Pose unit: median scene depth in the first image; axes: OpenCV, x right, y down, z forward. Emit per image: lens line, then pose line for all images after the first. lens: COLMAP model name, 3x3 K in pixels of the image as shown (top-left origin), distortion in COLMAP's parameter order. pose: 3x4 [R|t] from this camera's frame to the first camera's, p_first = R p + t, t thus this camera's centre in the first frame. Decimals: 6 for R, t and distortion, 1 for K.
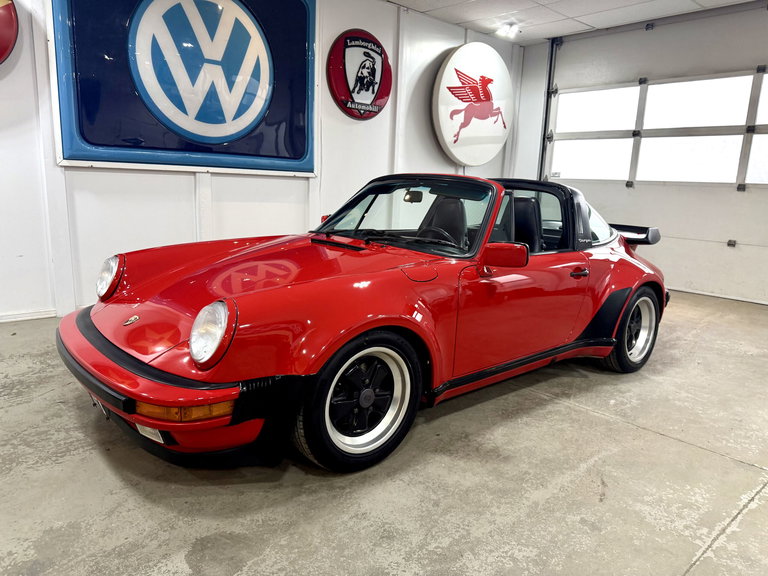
lens RADIAL K [[545.6, 0, 381.4], [0, 545.6, 286.0], [0, 0, 1]] dist [0.047603, -0.059095]
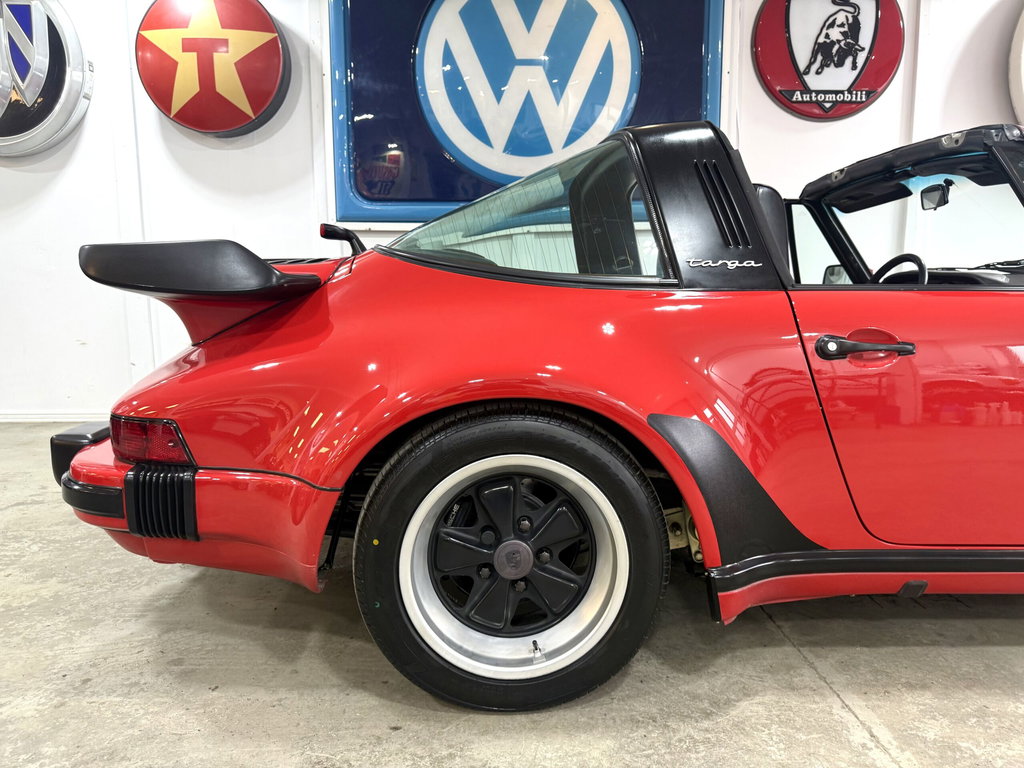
lens RADIAL K [[735.8, 0, 513.2], [0, 735.8, 384.9], [0, 0, 1]] dist [-0.002173, -0.003031]
pose [[0.757943, 0.042982, -0.650904, 0.218683], [-0.090838, 0.995059, -0.040068, 0.016428], [0.645965, 0.089496, 0.758102, 0.271623]]
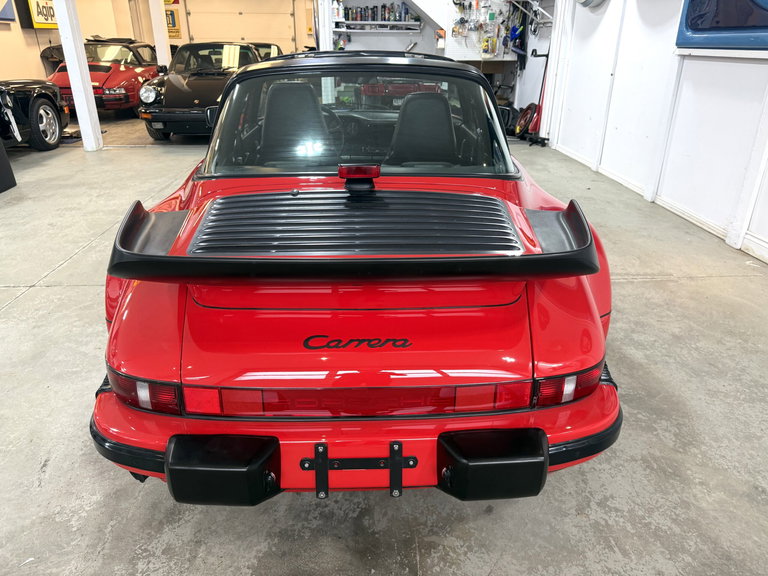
lens RADIAL K [[545.6, 0, 381.4], [0, 545.6, 286.0], [0, 0, 1]] dist [0.047603, -0.059095]
pose [[-0.631476, 0.276021, -0.724604, 0.451511], [-0.170087, 0.862427, 0.476749, -0.171395], [0.756511, 0.424301, -0.497655, 0.904242]]
